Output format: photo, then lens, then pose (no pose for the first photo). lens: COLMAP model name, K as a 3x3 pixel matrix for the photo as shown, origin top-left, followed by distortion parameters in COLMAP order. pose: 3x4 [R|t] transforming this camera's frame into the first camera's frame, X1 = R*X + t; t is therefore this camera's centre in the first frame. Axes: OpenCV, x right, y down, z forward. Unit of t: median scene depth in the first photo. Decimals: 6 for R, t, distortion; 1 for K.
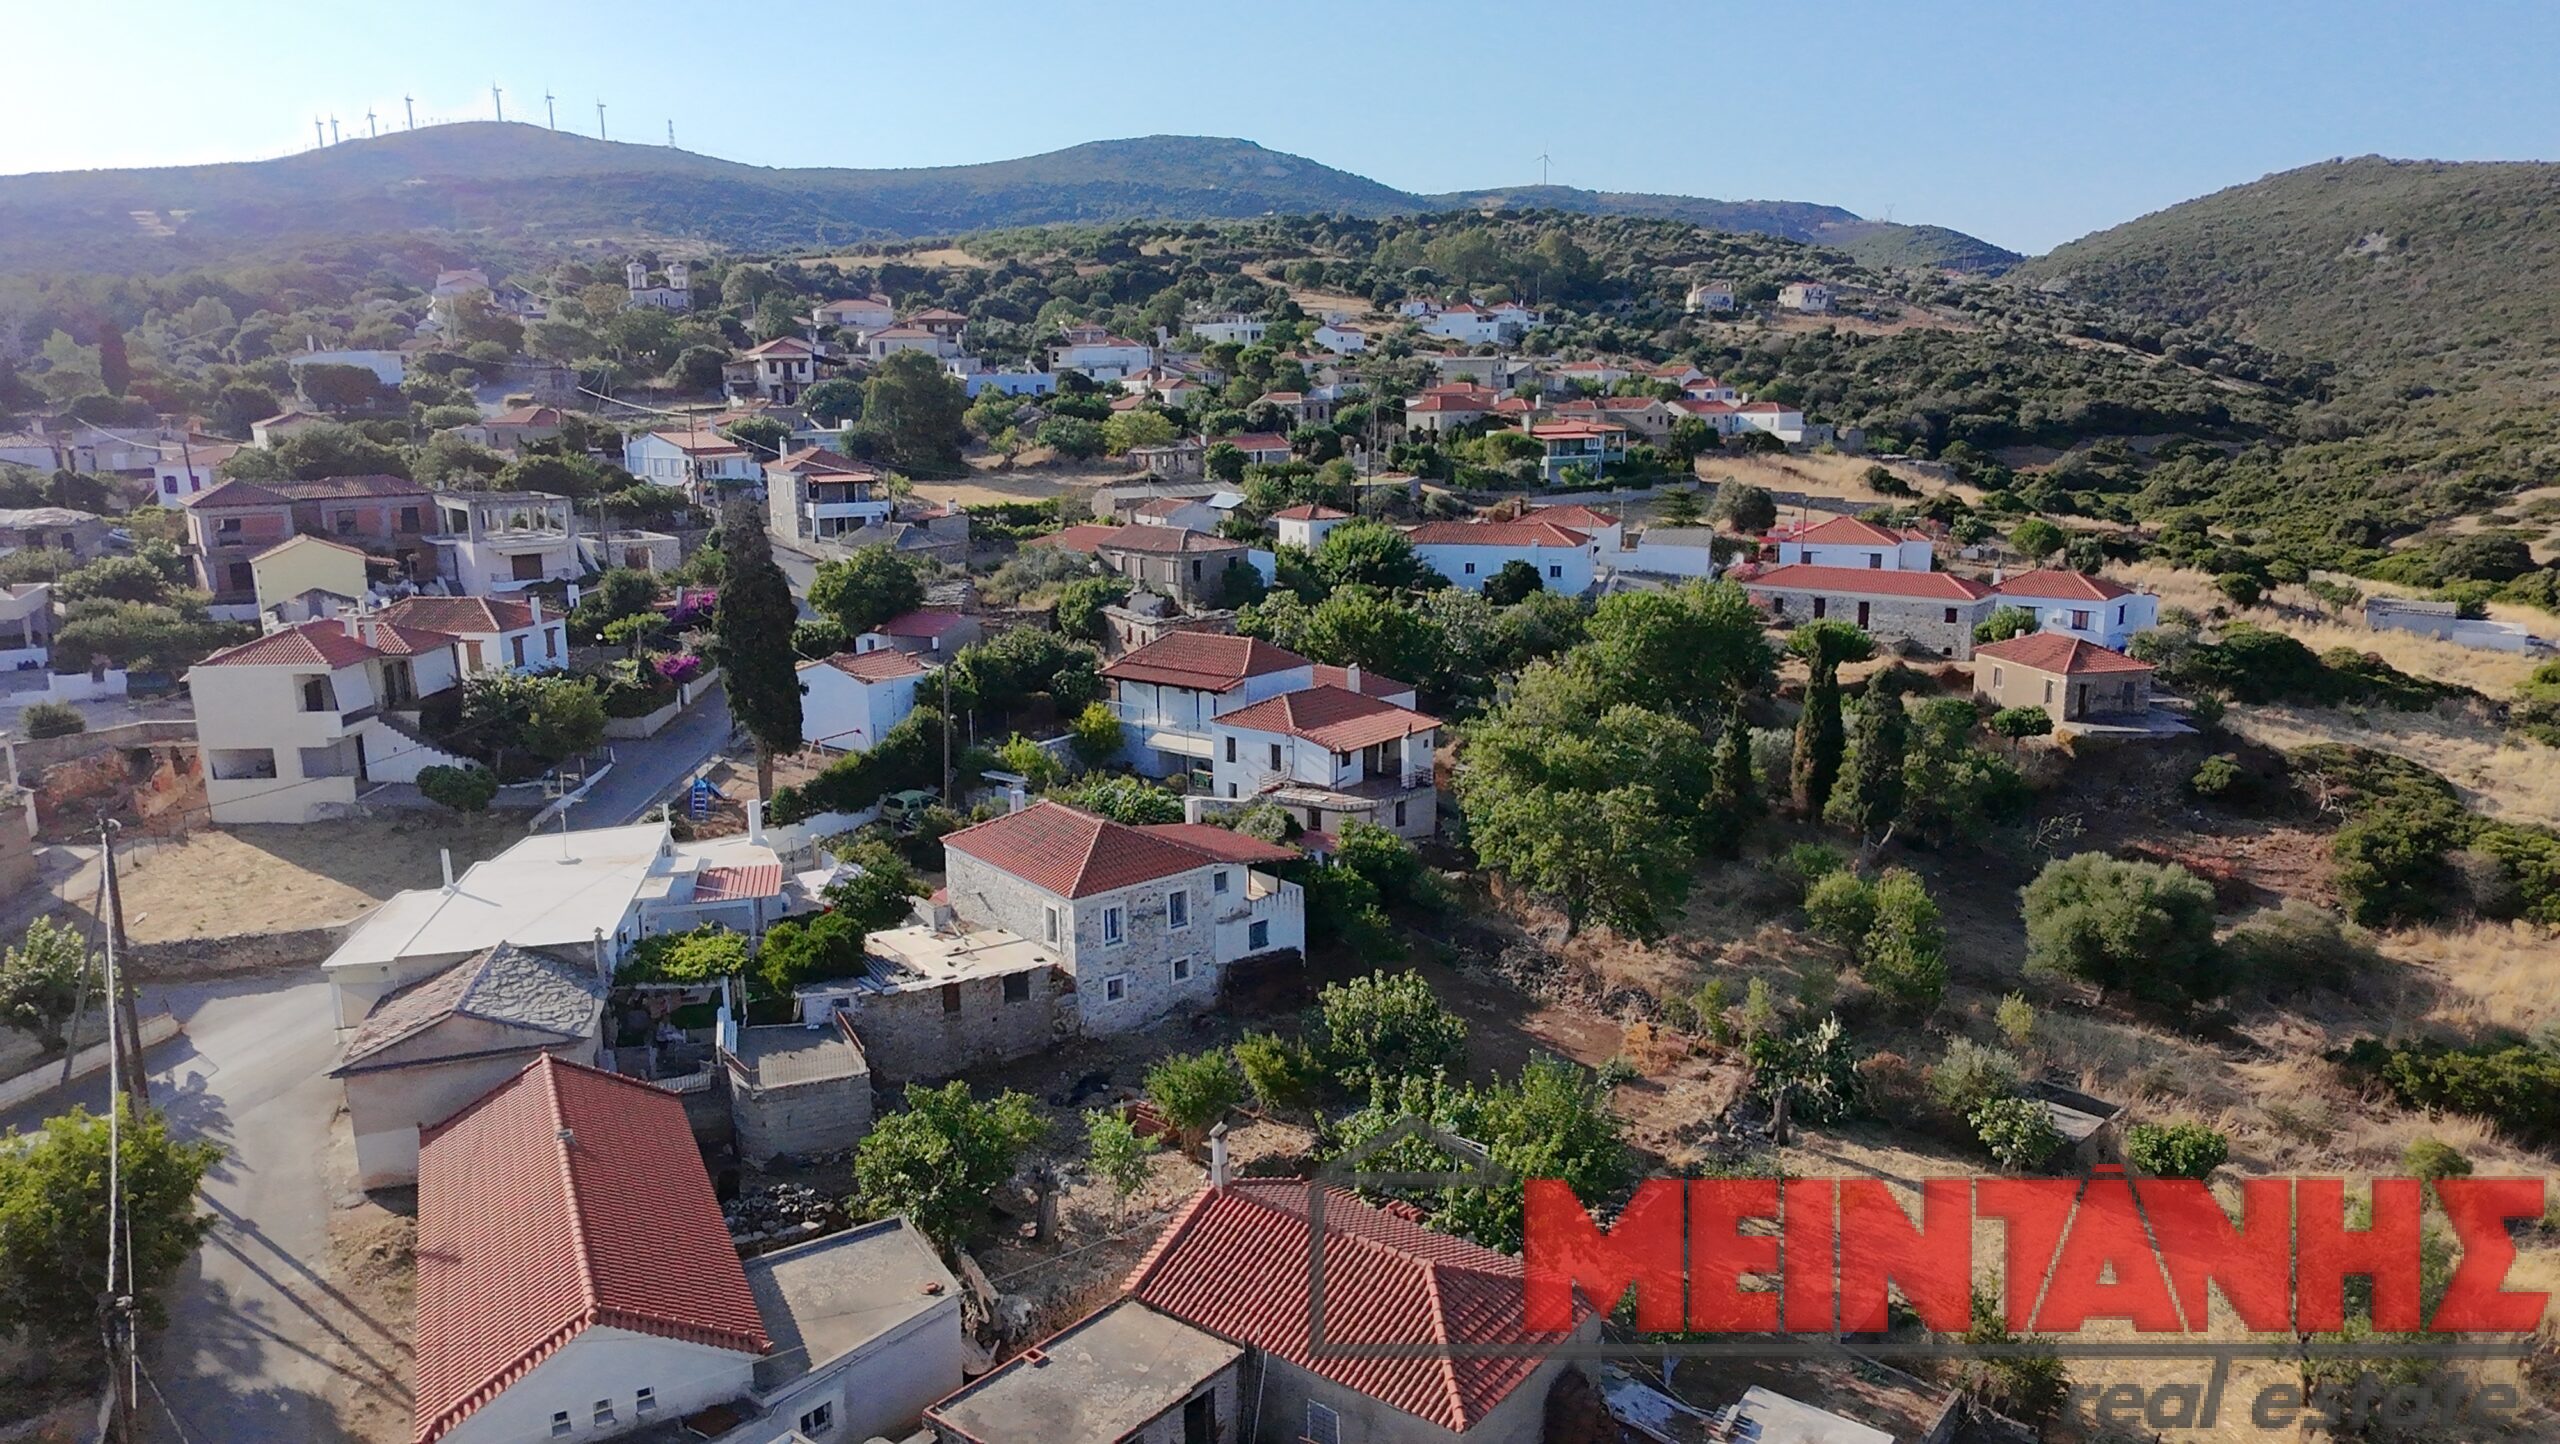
lens RADIAL K [[1633.7, 0, 1294.4], [0, 1633.7, 719.7], [0, 0, 1]] dist [0.005677, -0.003311]
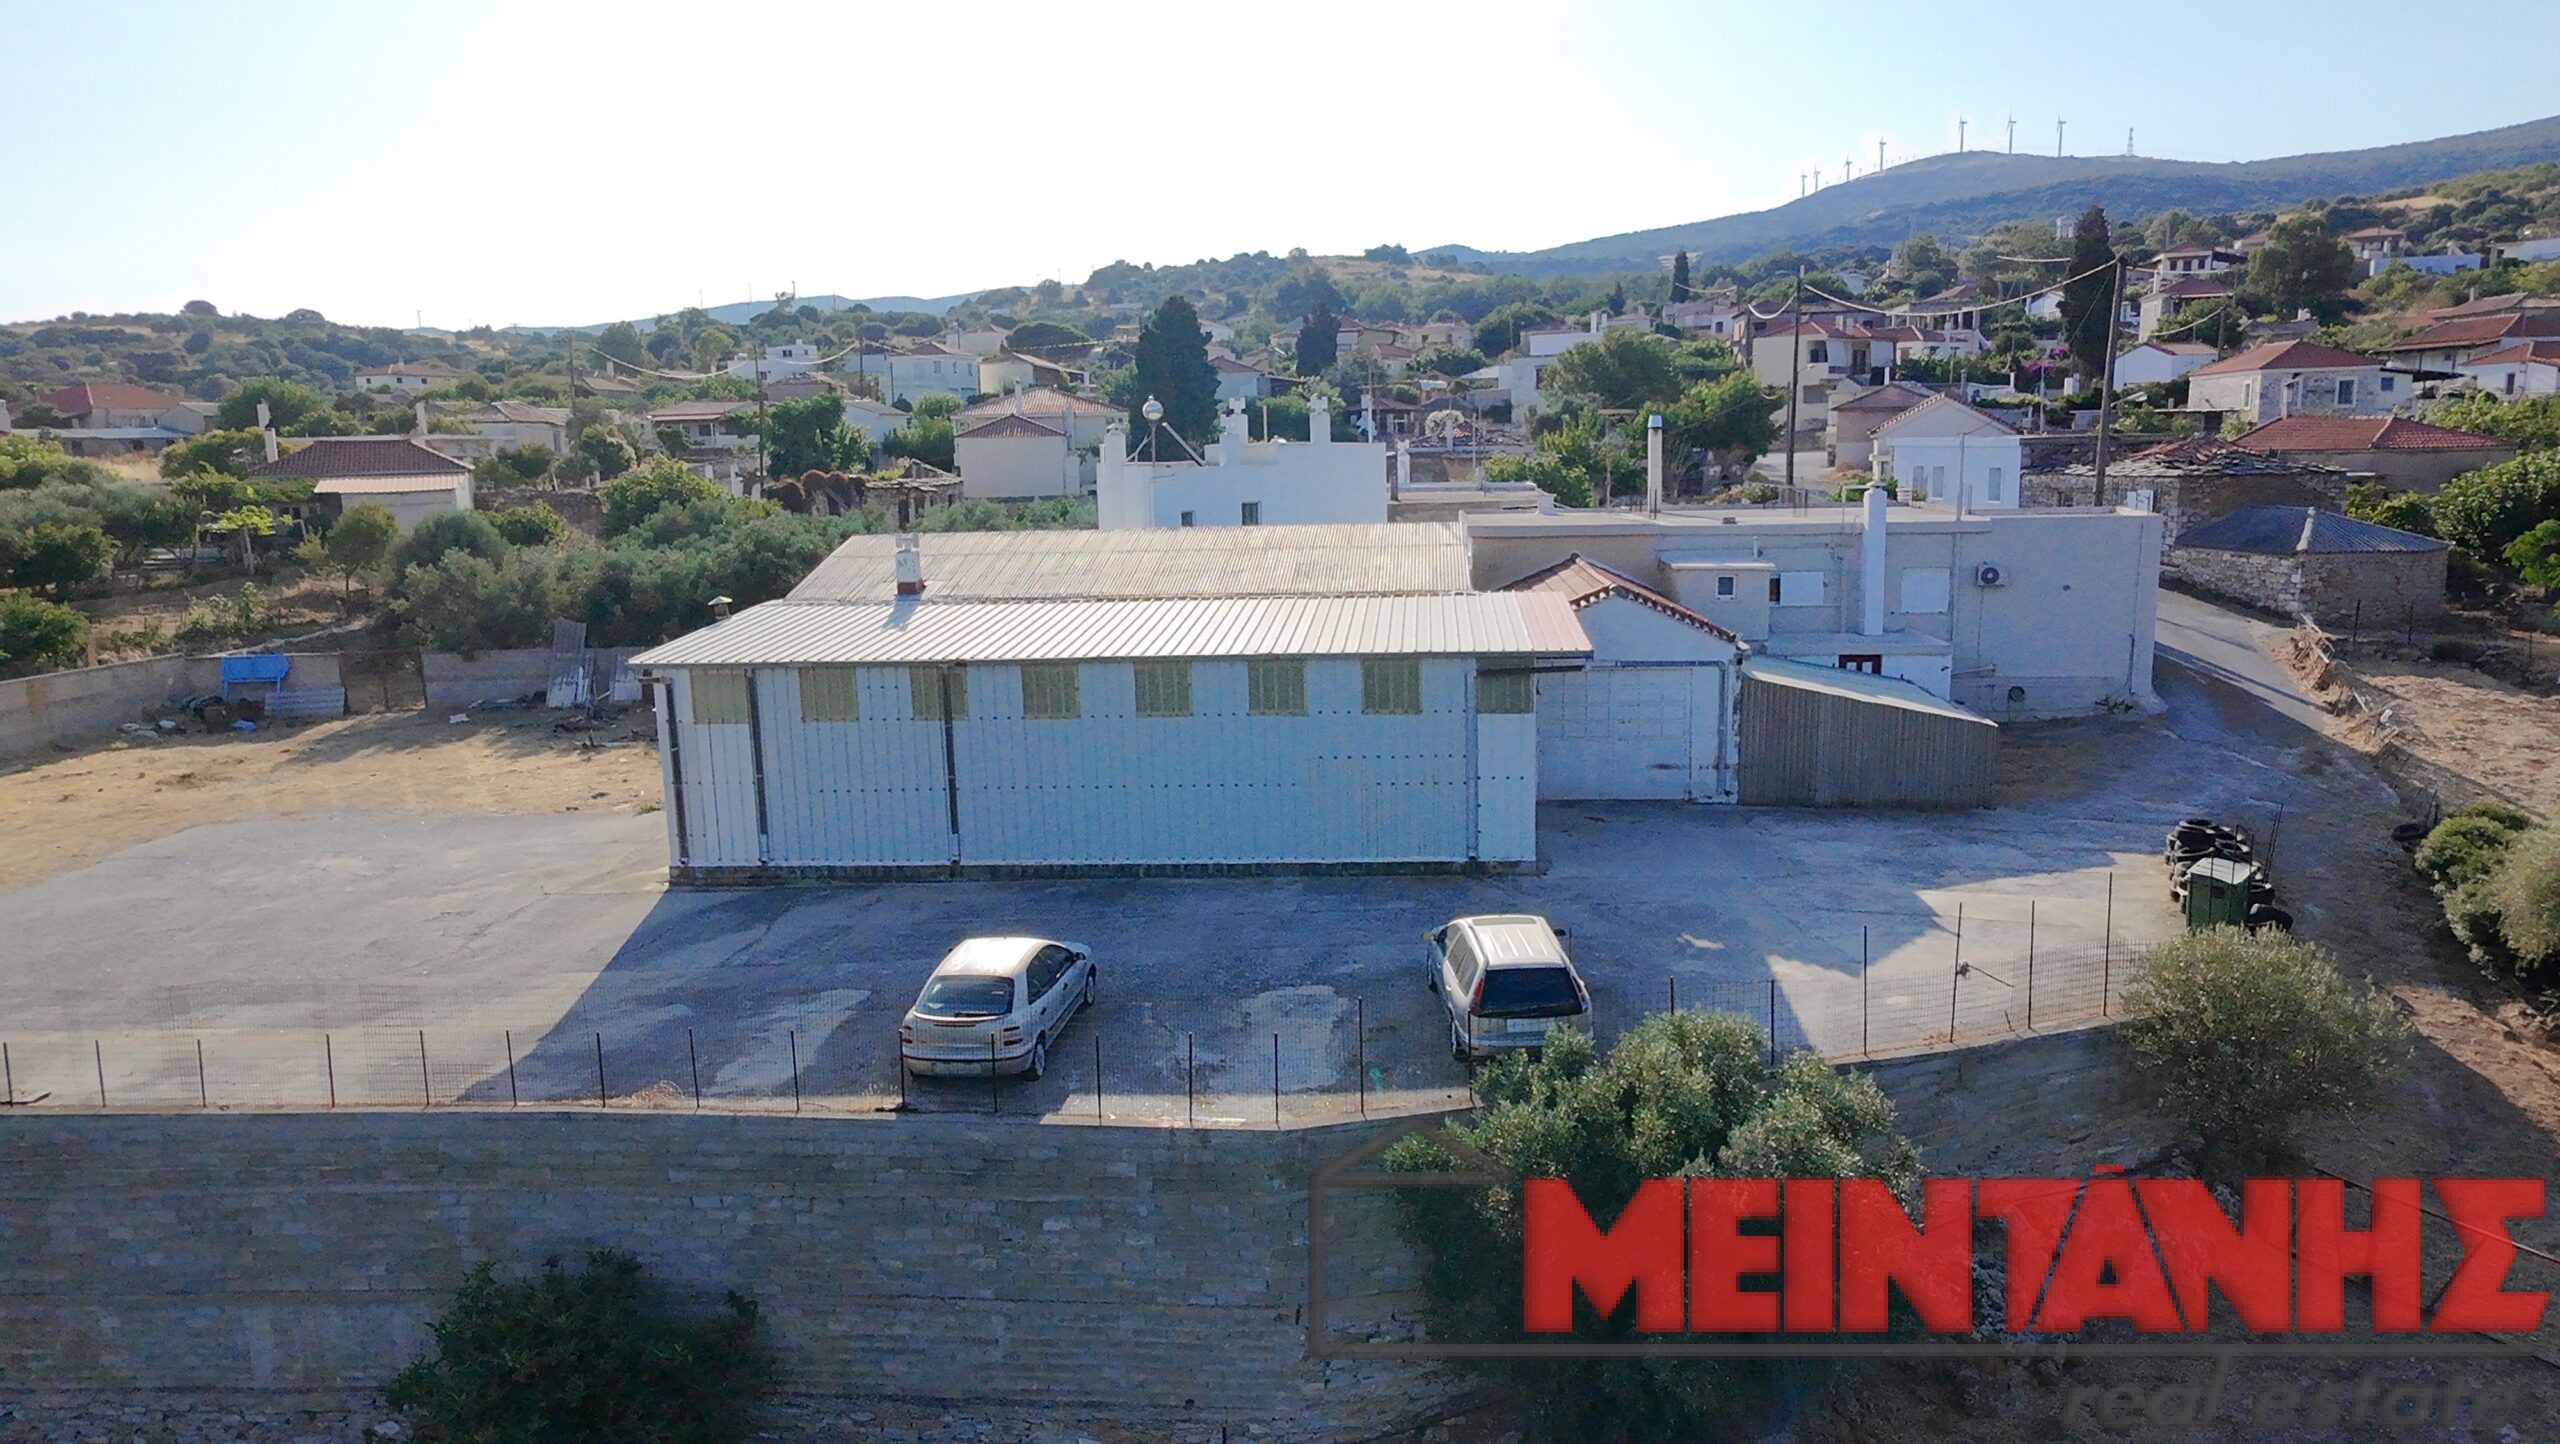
lens RADIAL K [[1633.7, 0, 1294.4], [0, 1633.7, 719.7], [0, 0, 1]] dist [0.005677, -0.003311]
pose [[0.692655, 0.118079, -0.711538, 0.204552], [-0.130818, 0.990713, 0.037061, 0.271261], [0.709306, 0.067412, 0.701669, -0.403284]]
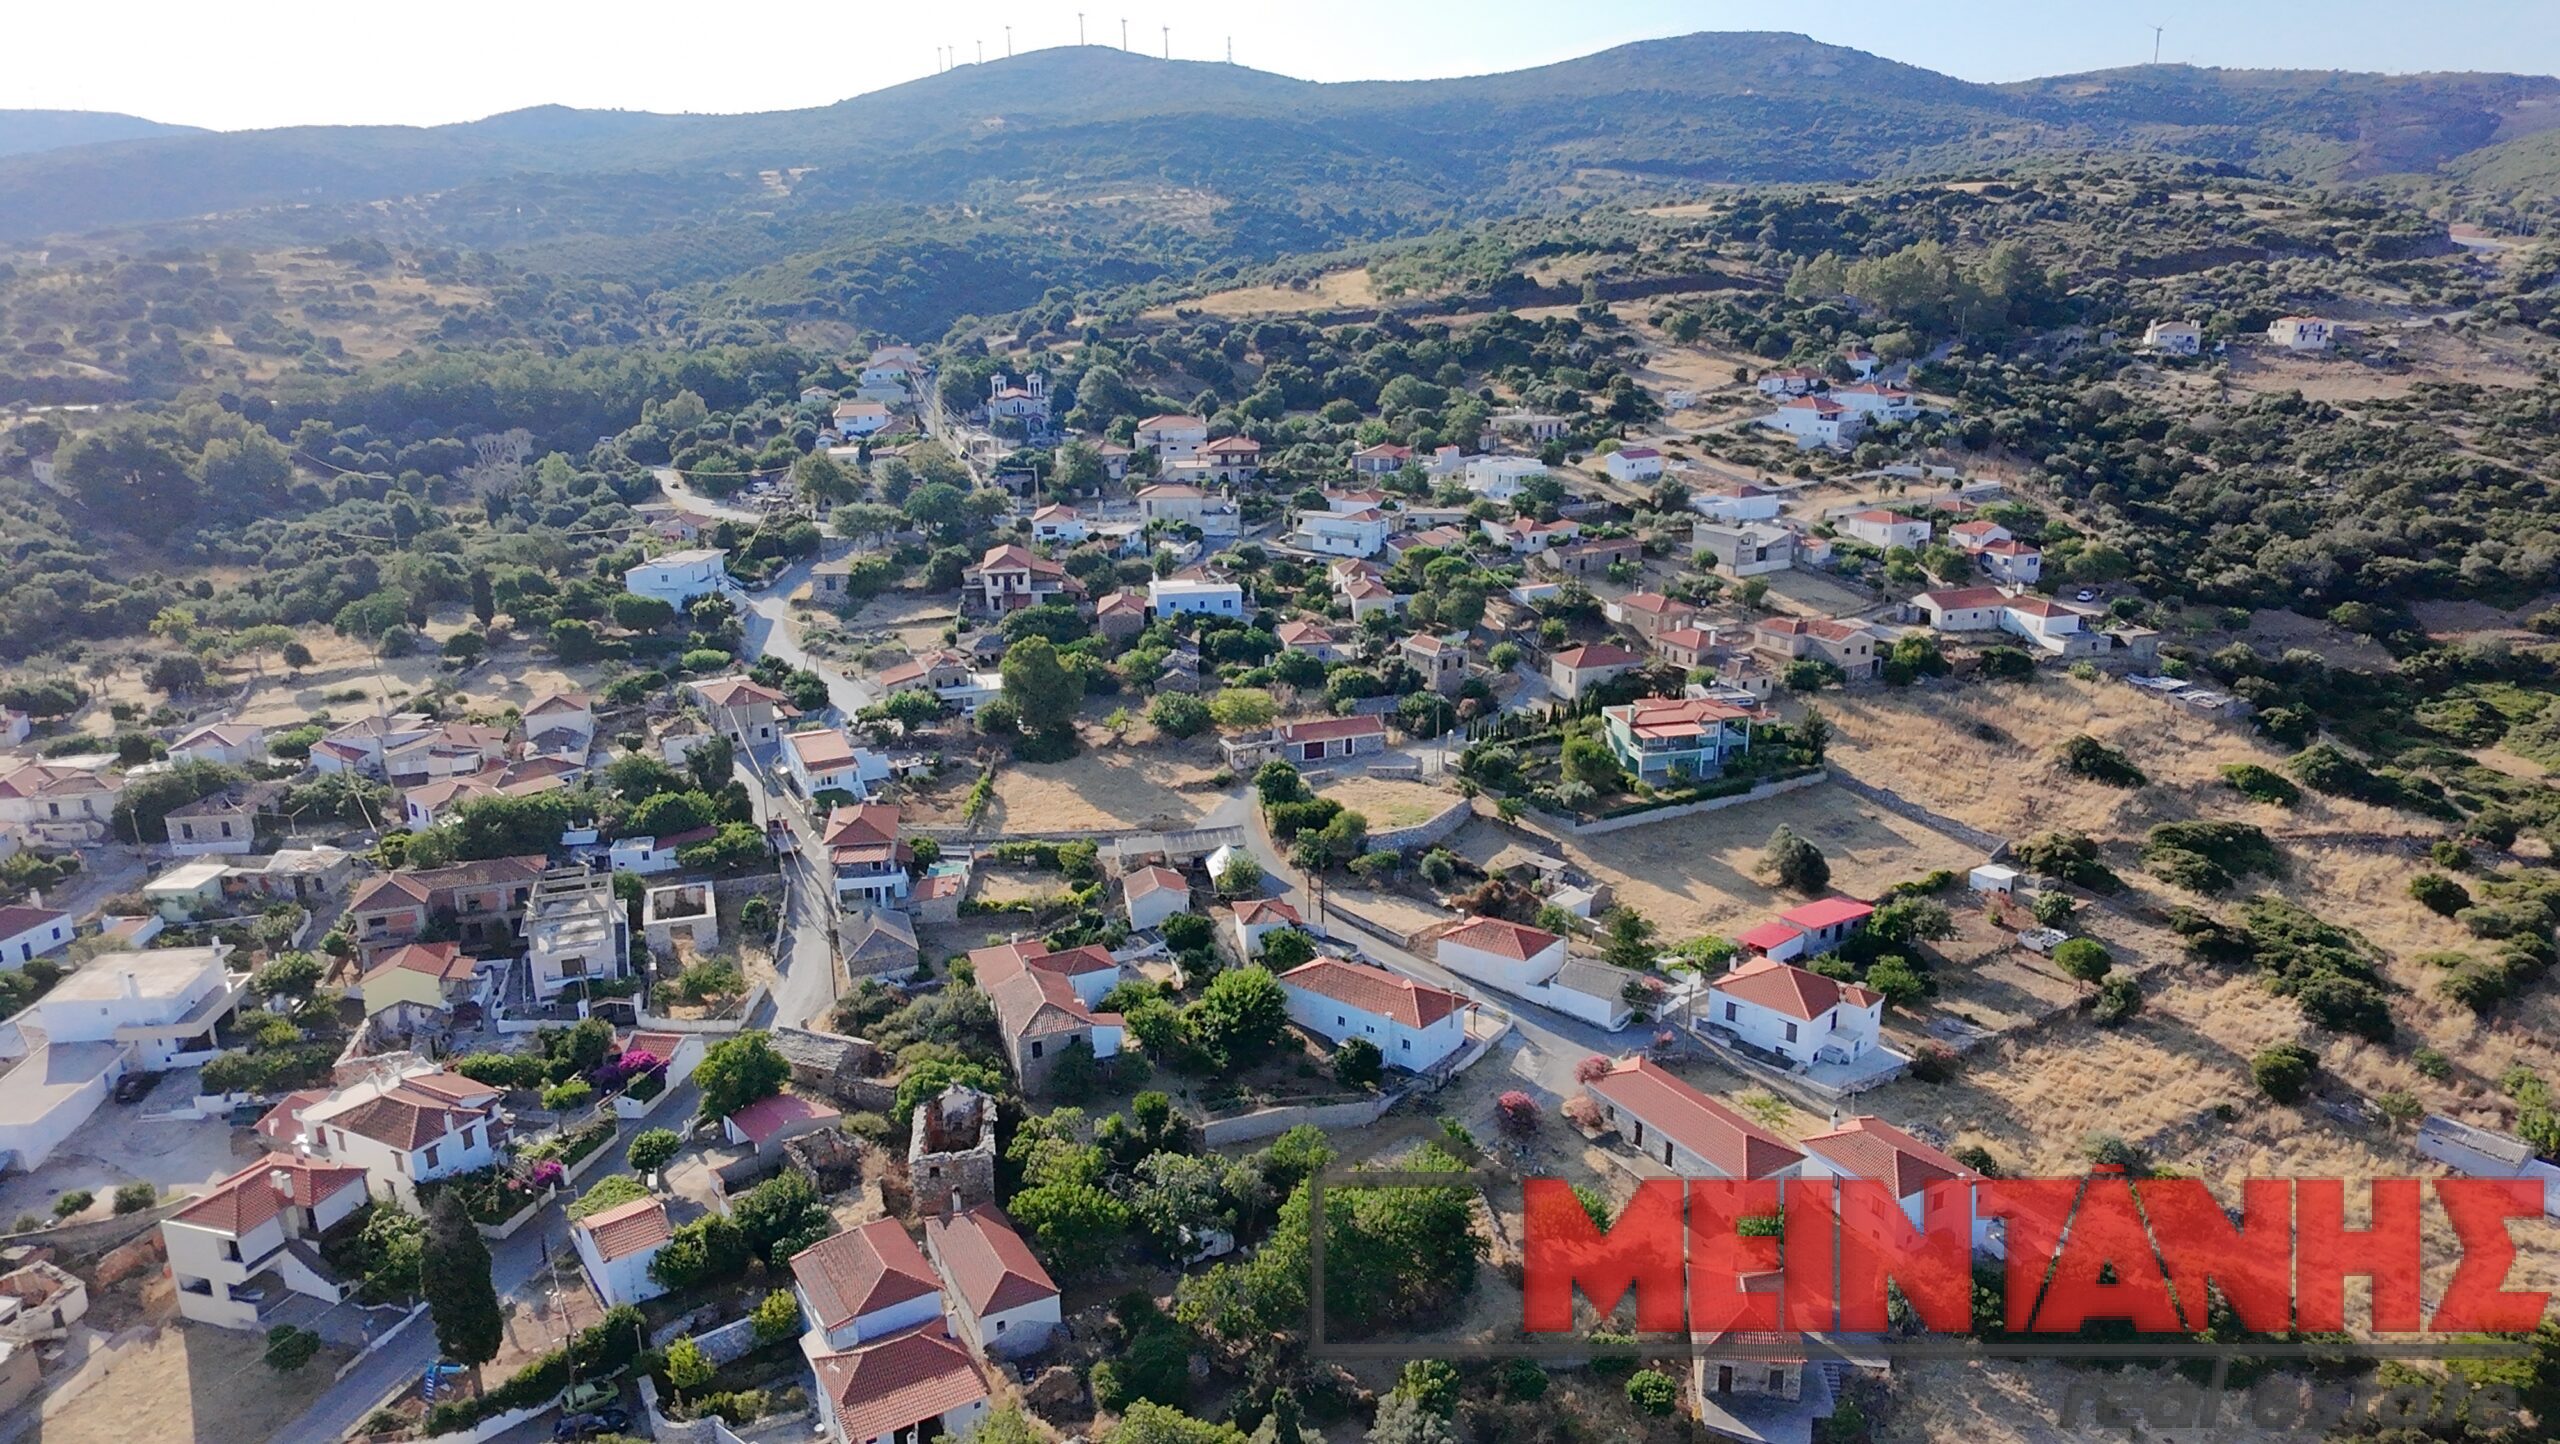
lens RADIAL K [[1633.7, 0, 1294.4], [0, 1633.7, 719.7], [0, 0, 1]] dist [0.005677, -0.003311]
pose [[0.944843, 0.088054, -0.315465, 0.502890], [-0.063758, 0.994206, 0.086546, -0.478811], [0.321258, -0.061659, 0.944982, -0.019770]]
